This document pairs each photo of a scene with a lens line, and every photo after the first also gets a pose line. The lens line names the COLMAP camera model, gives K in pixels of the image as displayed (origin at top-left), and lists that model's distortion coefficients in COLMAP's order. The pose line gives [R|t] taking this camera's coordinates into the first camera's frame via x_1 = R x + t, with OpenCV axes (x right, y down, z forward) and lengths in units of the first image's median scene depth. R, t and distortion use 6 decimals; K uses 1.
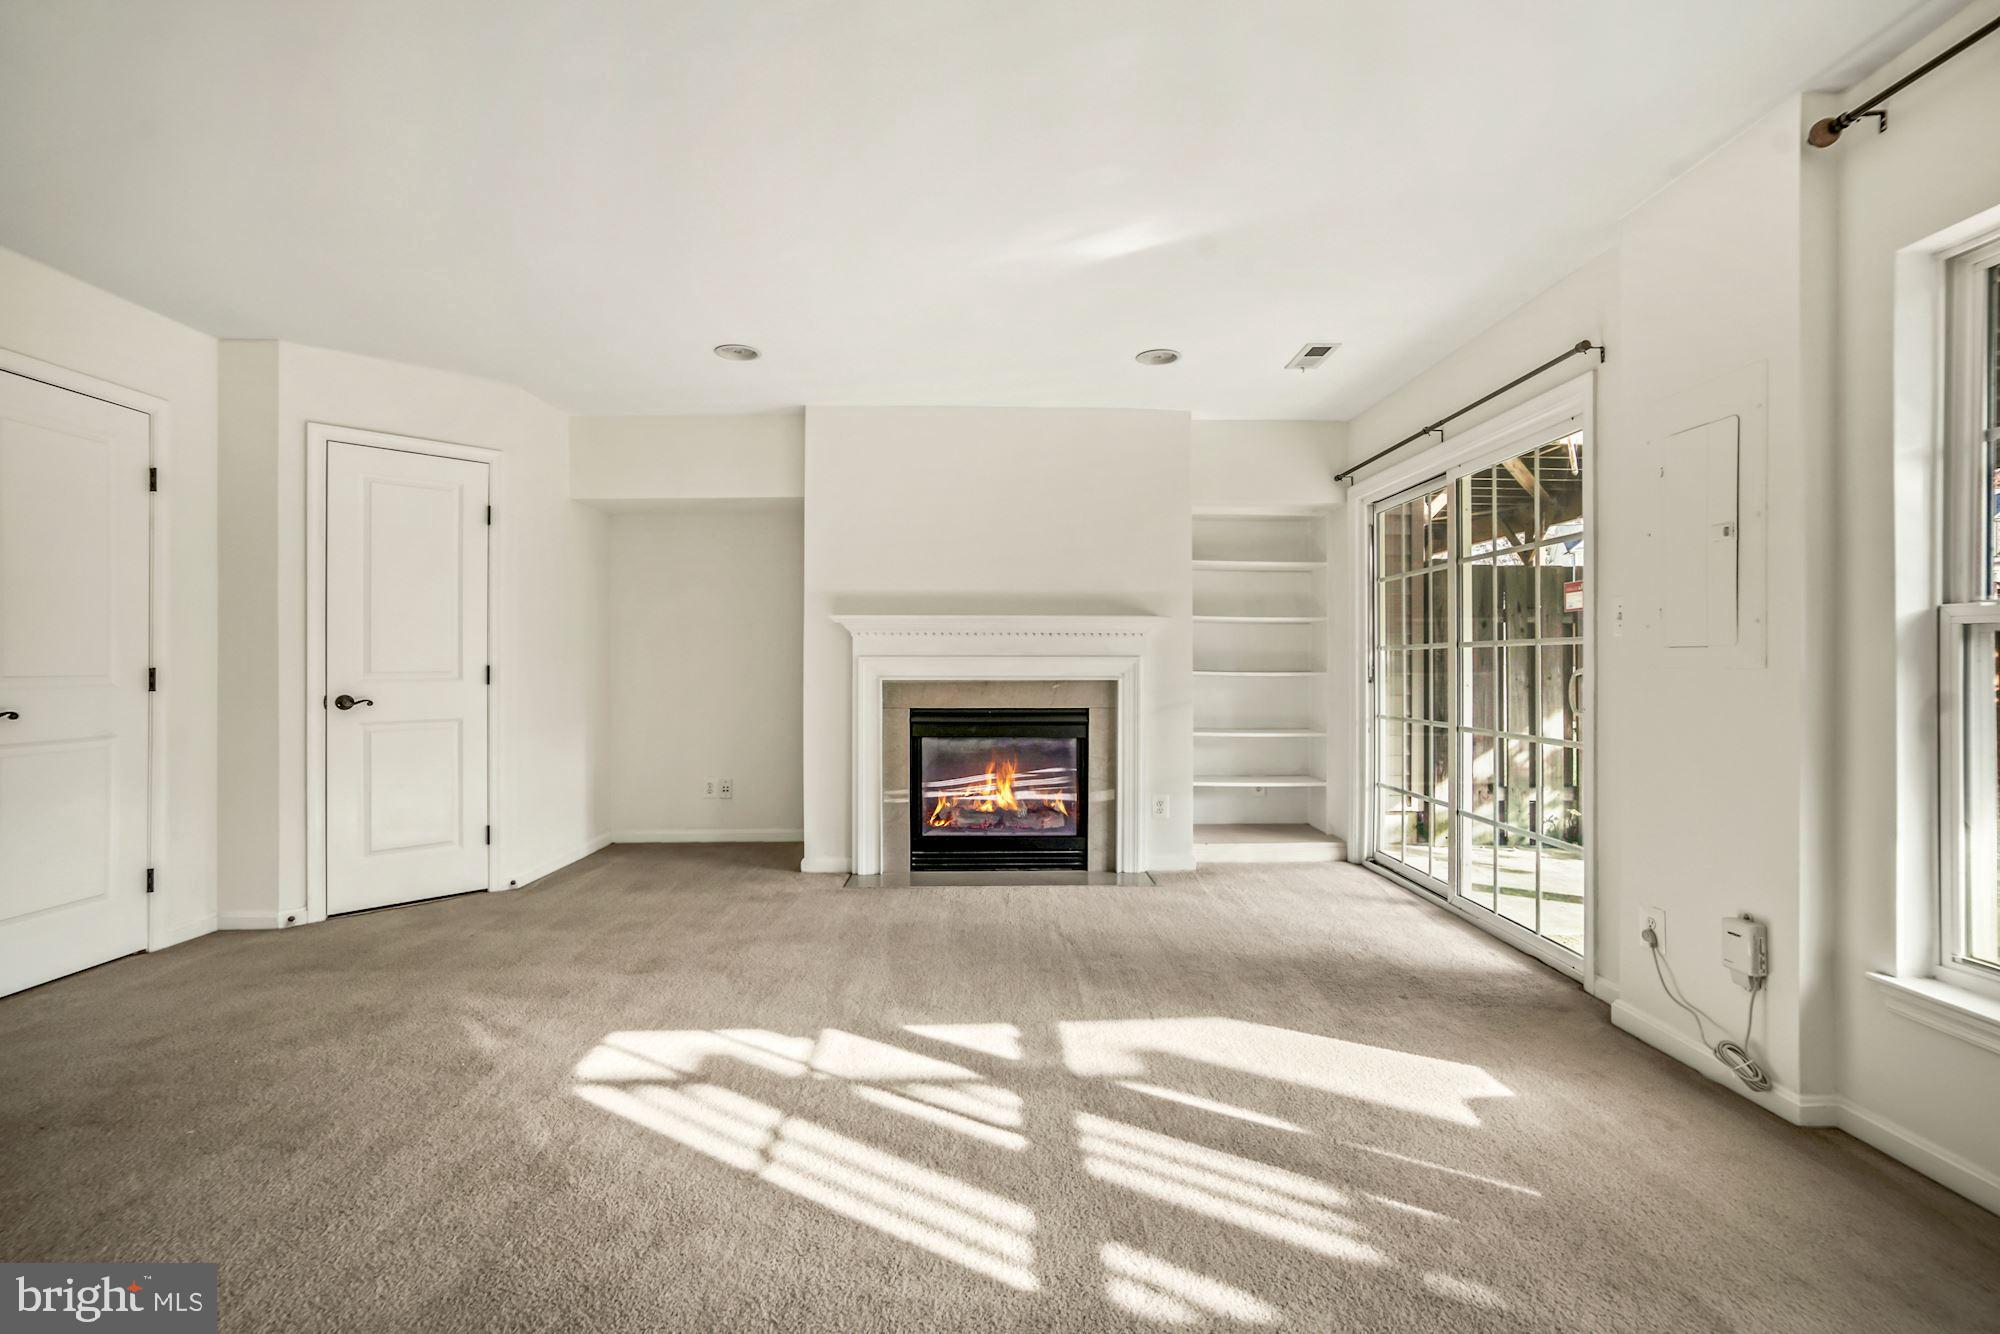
lens RADIAL K [[832.3, 0, 998.1], [0, 832.3, 647.2], [0, 0, 1]] dist [-0.048304, 0.034153]
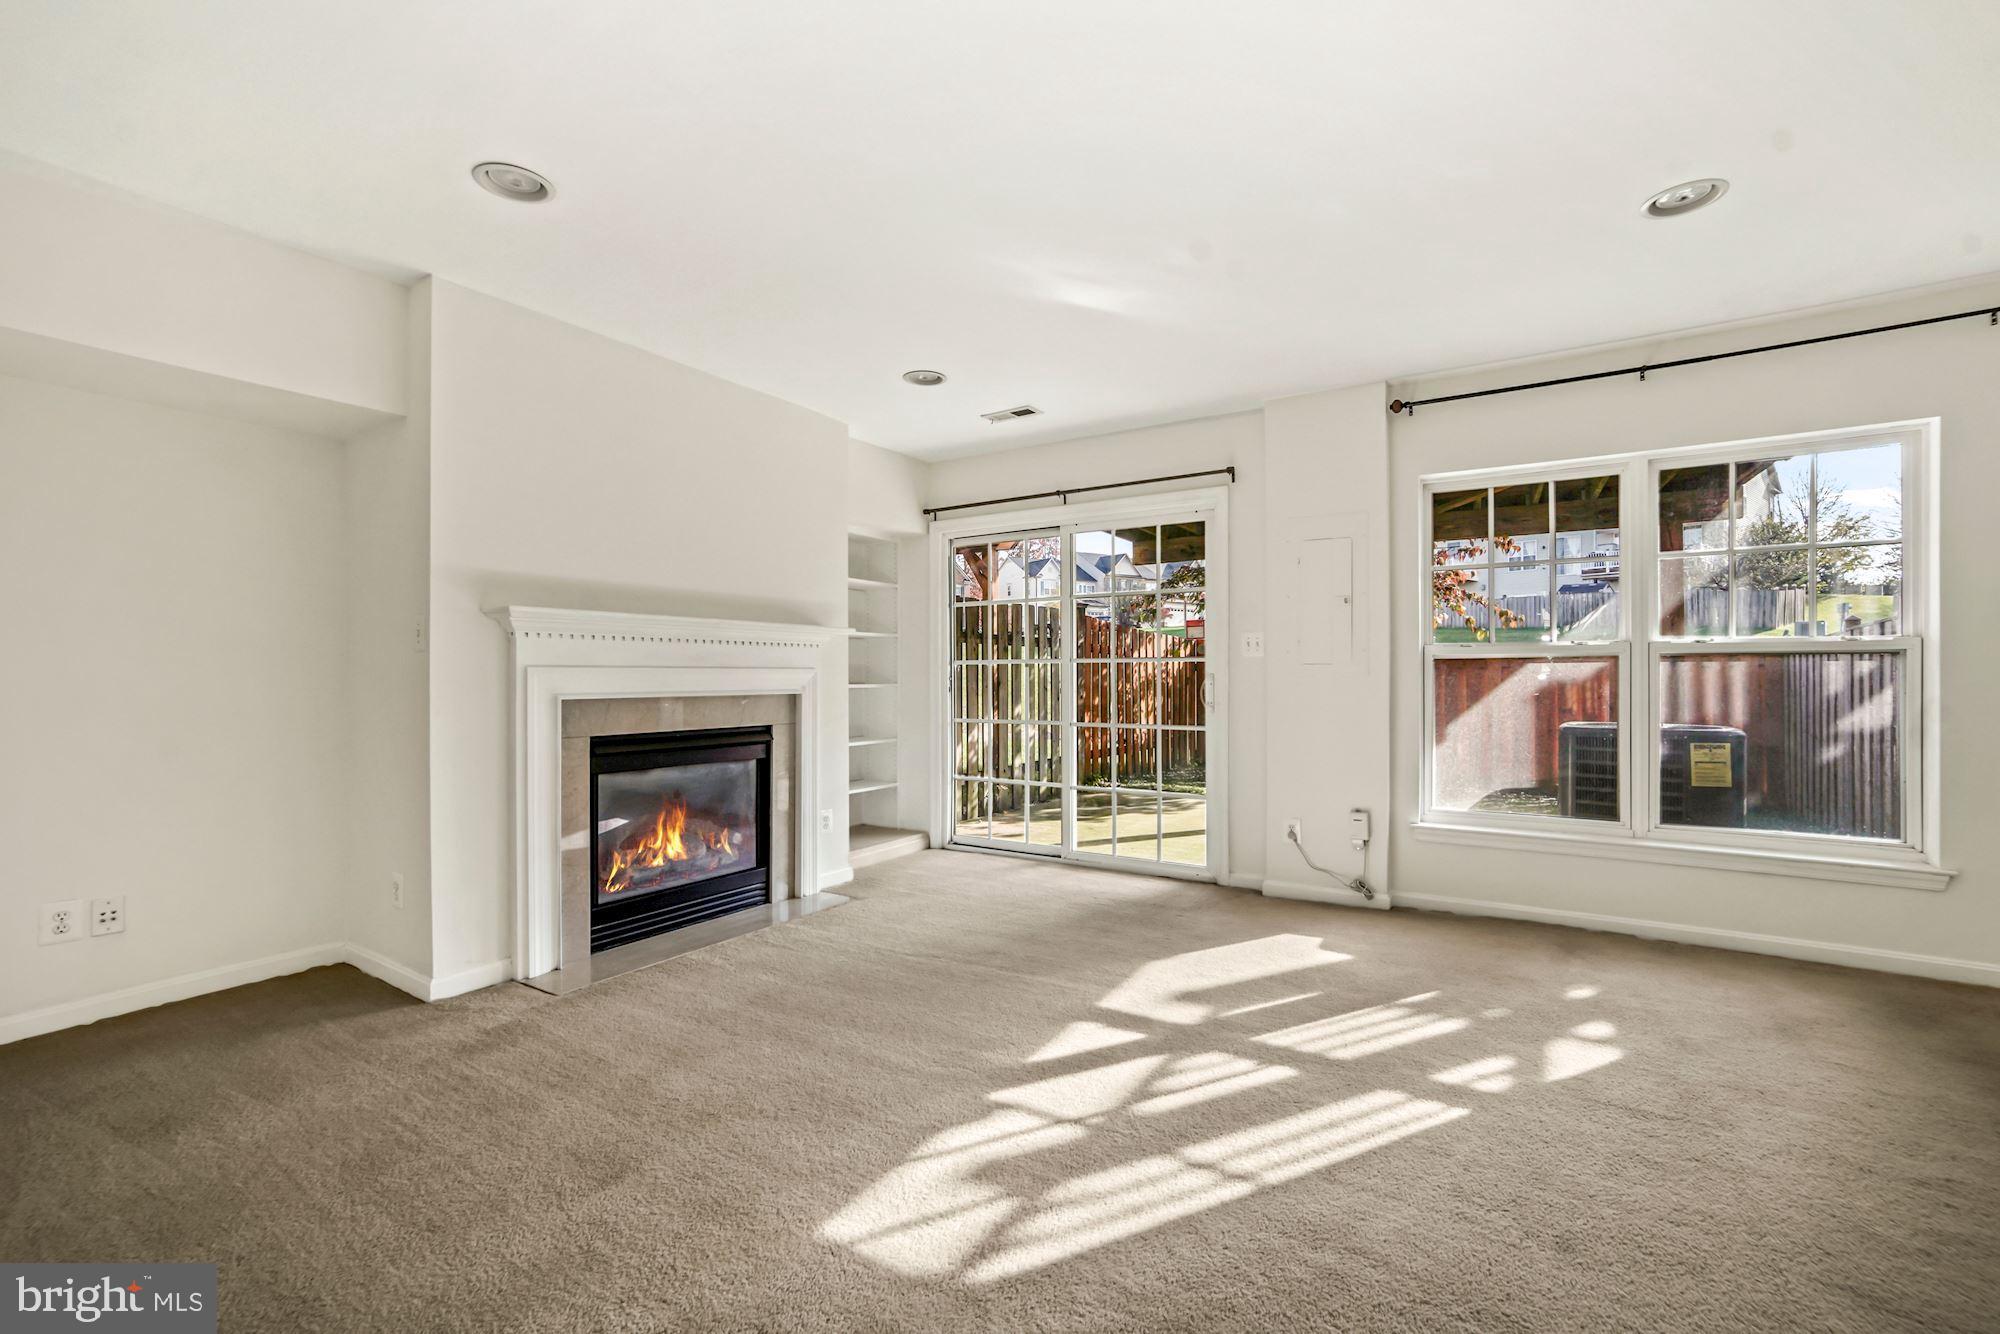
lens RADIAL K [[844.2, 0, 1000.0], [0, 844.2, 667.0], [0, 0, 1]] dist [-0.027859, 0.010912]
pose [[0.570331, 0.005556, 0.821396, -0.626684], [-0.012452, 0.999921, 0.001882, 0.006246], [-0.821320, -0.011301, 0.570355, 0.330732]]
